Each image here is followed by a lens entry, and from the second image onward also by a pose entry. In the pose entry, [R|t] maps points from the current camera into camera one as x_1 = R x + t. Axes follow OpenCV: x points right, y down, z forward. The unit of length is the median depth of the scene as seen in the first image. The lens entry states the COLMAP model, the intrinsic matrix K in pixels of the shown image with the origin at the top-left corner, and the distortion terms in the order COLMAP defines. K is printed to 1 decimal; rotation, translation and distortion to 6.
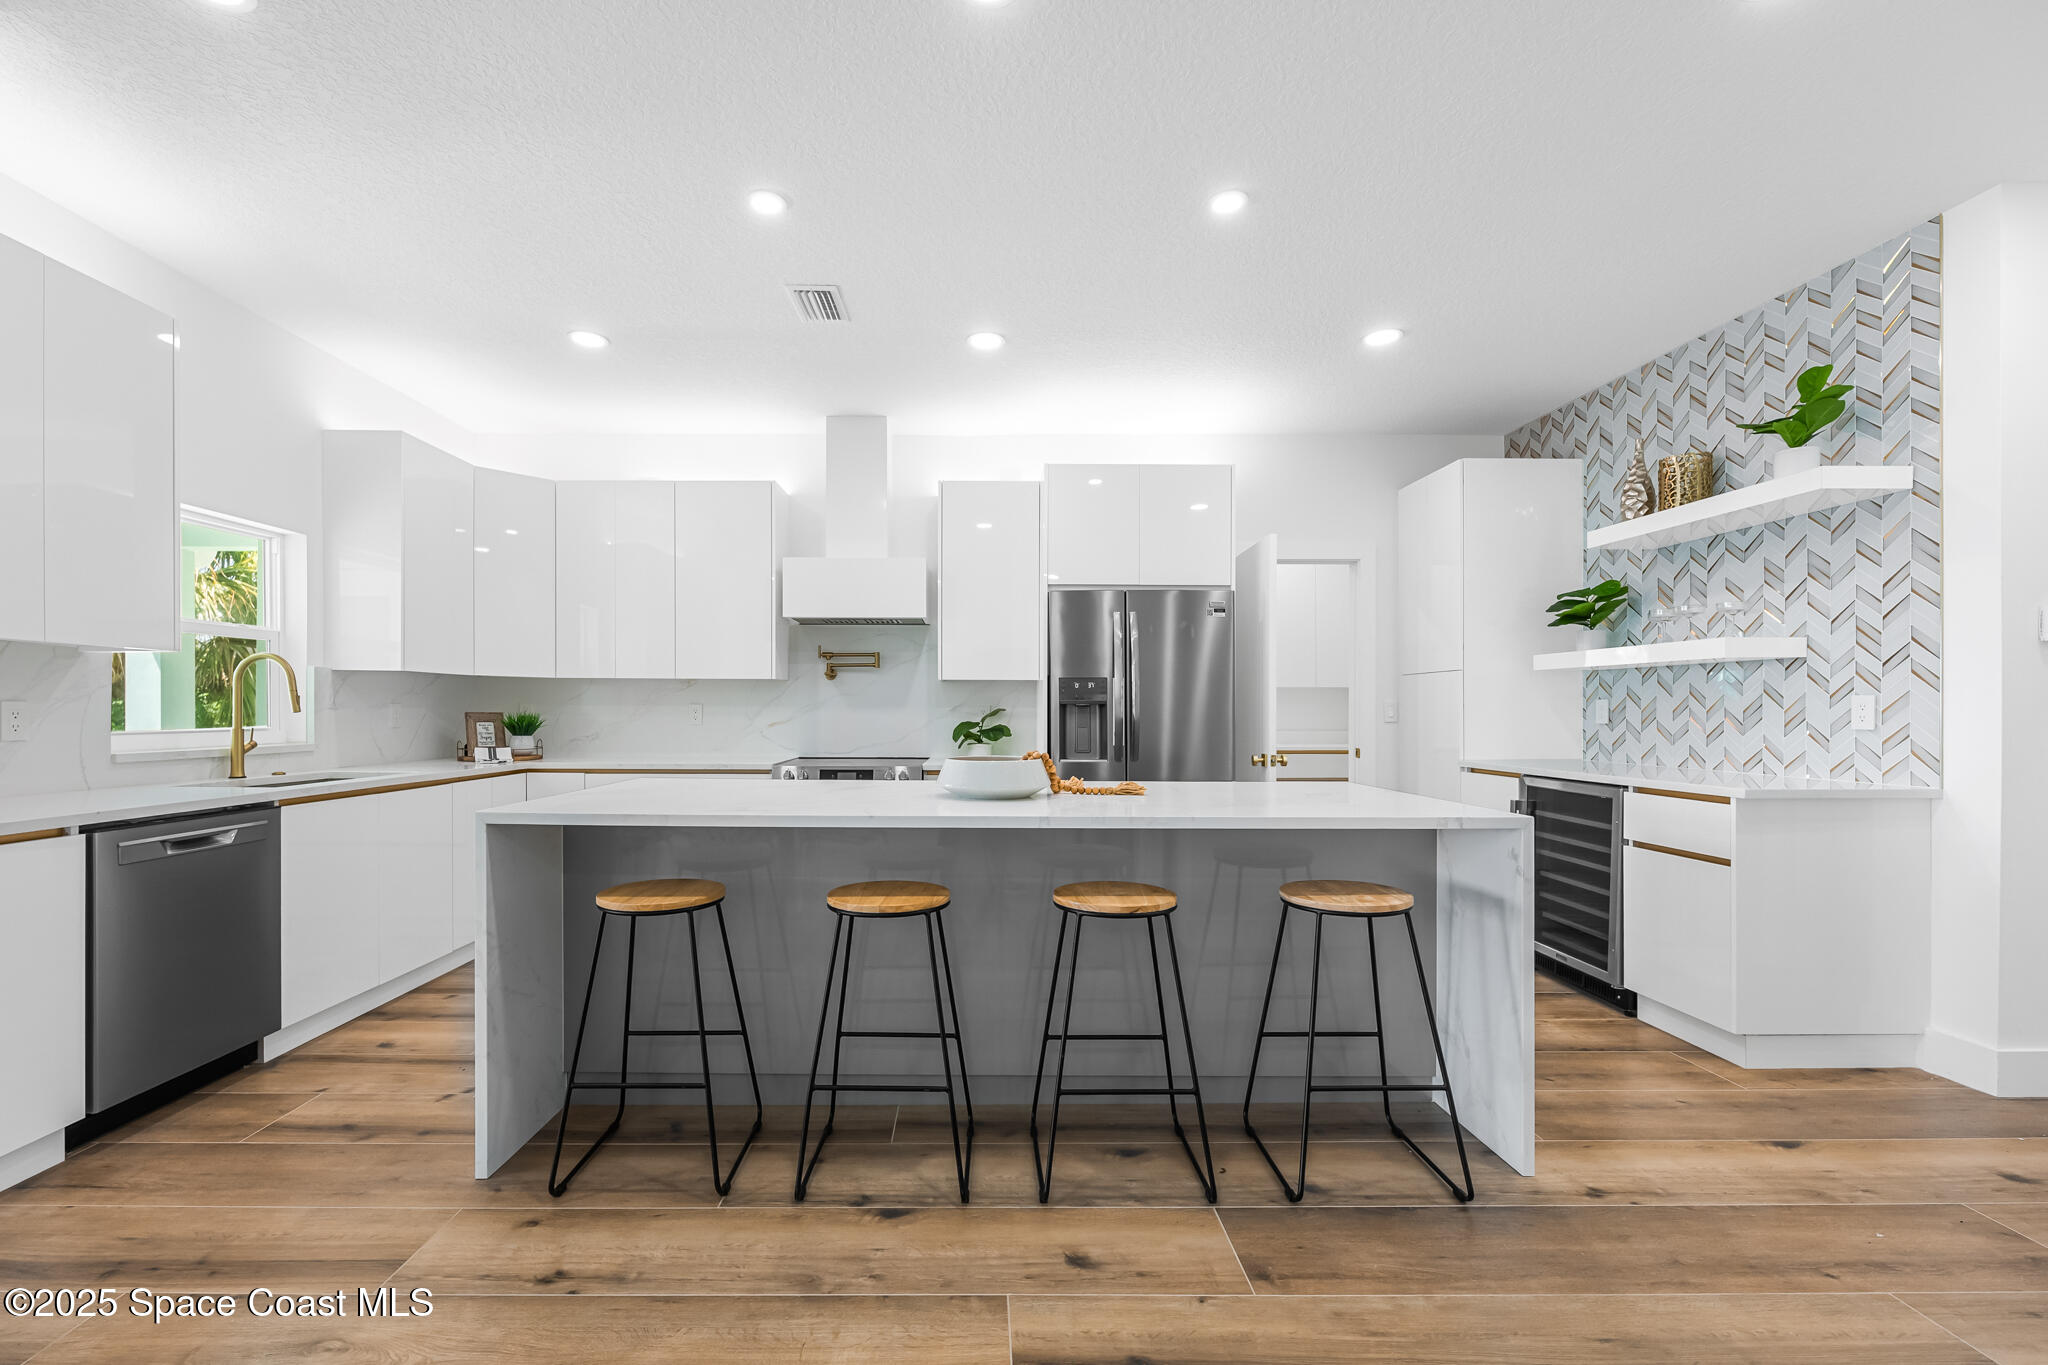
lens RADIAL K [[823.0, 0, 1010.9], [0, 823.0, 704.7], [0, 0, 1]] dist [-0.001904, -0.000427]
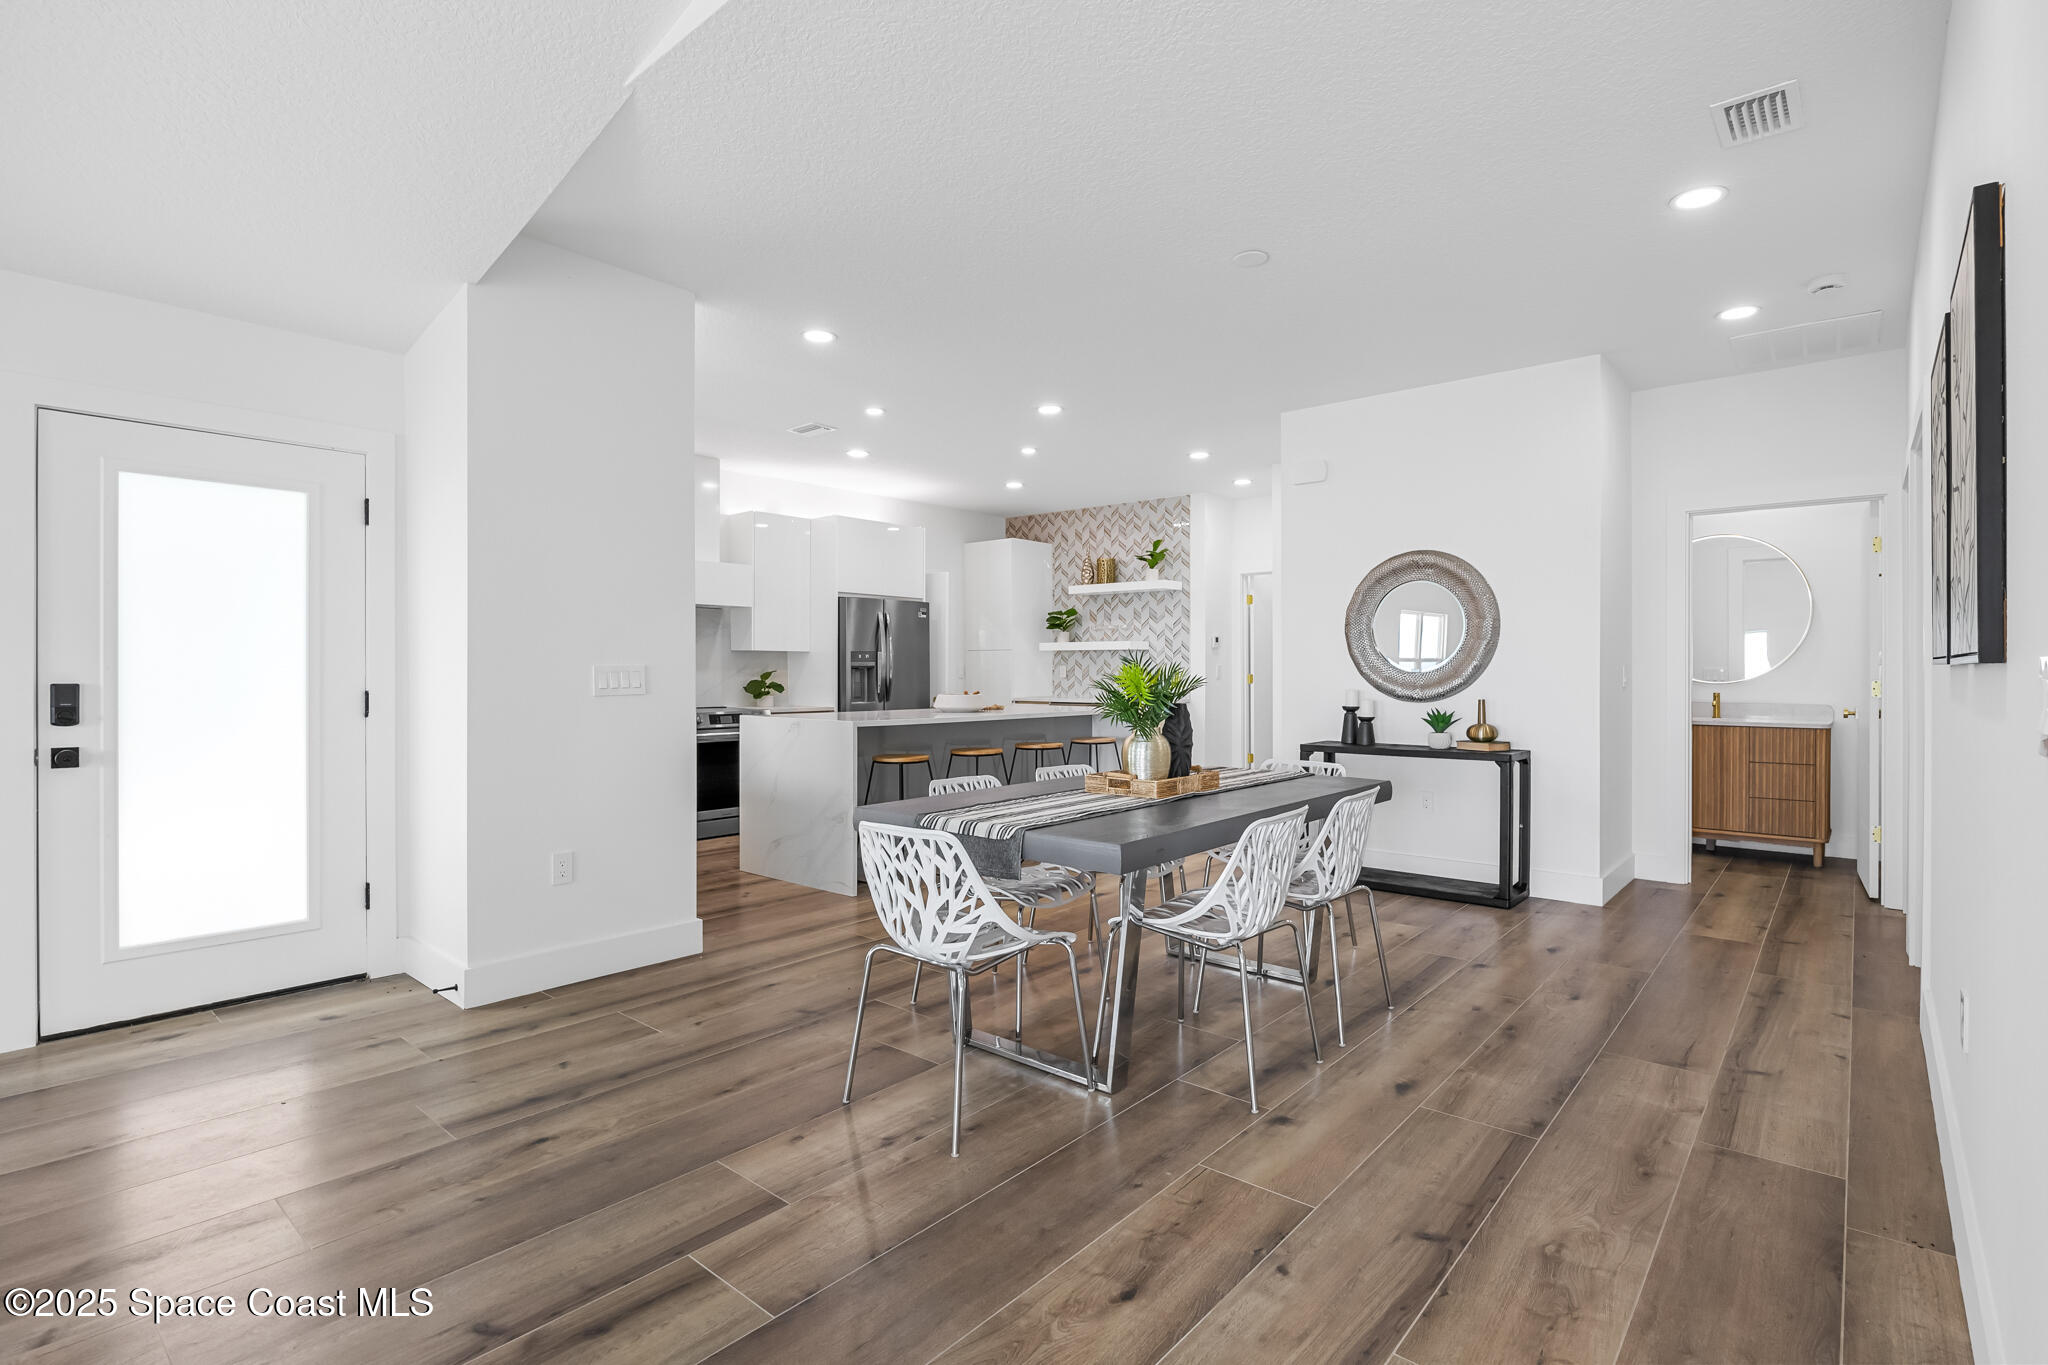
lens RADIAL K [[970.4, 0, 1007.0], [0, 970.4, 672.1], [0, 0, 1]] dist [-0.008633, -0.001100]
pose [[0.668438, -0.003544, 0.743760, -1.265500], [-0.000671, 0.999985, 0.005367, -0.003763], [-0.743768, -0.004087, 0.668426, -0.546420]]
